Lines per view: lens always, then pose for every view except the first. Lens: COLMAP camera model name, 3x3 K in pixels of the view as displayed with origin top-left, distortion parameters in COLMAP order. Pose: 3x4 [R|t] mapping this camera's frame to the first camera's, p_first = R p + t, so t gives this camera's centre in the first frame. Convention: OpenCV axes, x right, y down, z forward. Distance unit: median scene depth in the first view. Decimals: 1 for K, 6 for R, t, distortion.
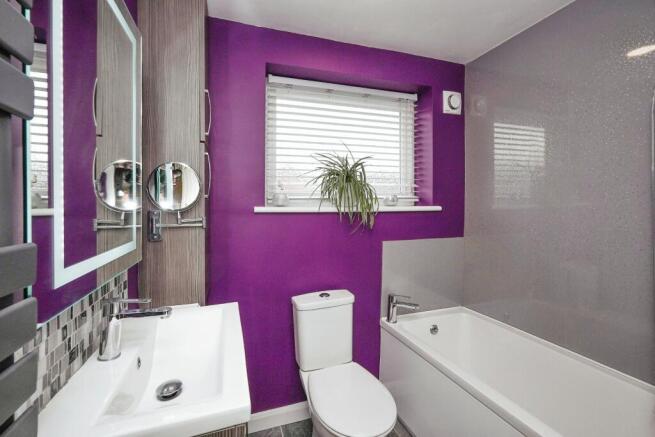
lens RADIAL K [[286.7, 0, 327.0], [0, 286.7, 212.7], [0, 0, 1]] dist [0.002722, 0.000197]
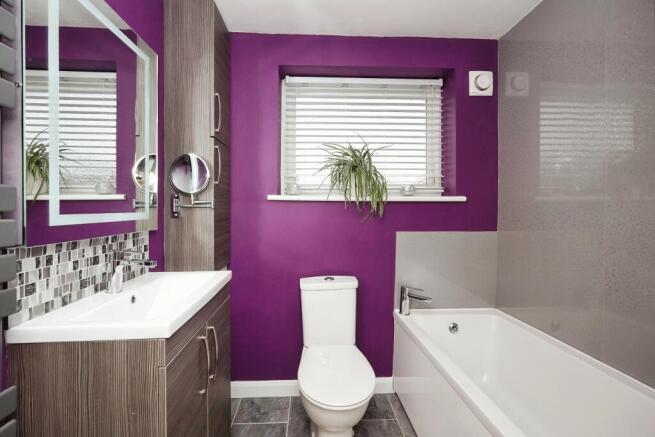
lens RADIAL K [[286.7, 0, 323.7], [0, 286.7, 215.5], [0, 0, 1]] dist [0.002722, 0.000197]
pose [[0.961370, 0.013672, -0.274920, 0.234464], [-0.014630, 0.999892, -0.001436, 0.051446], [0.274870, 0.005402, 0.961466, -0.017546]]
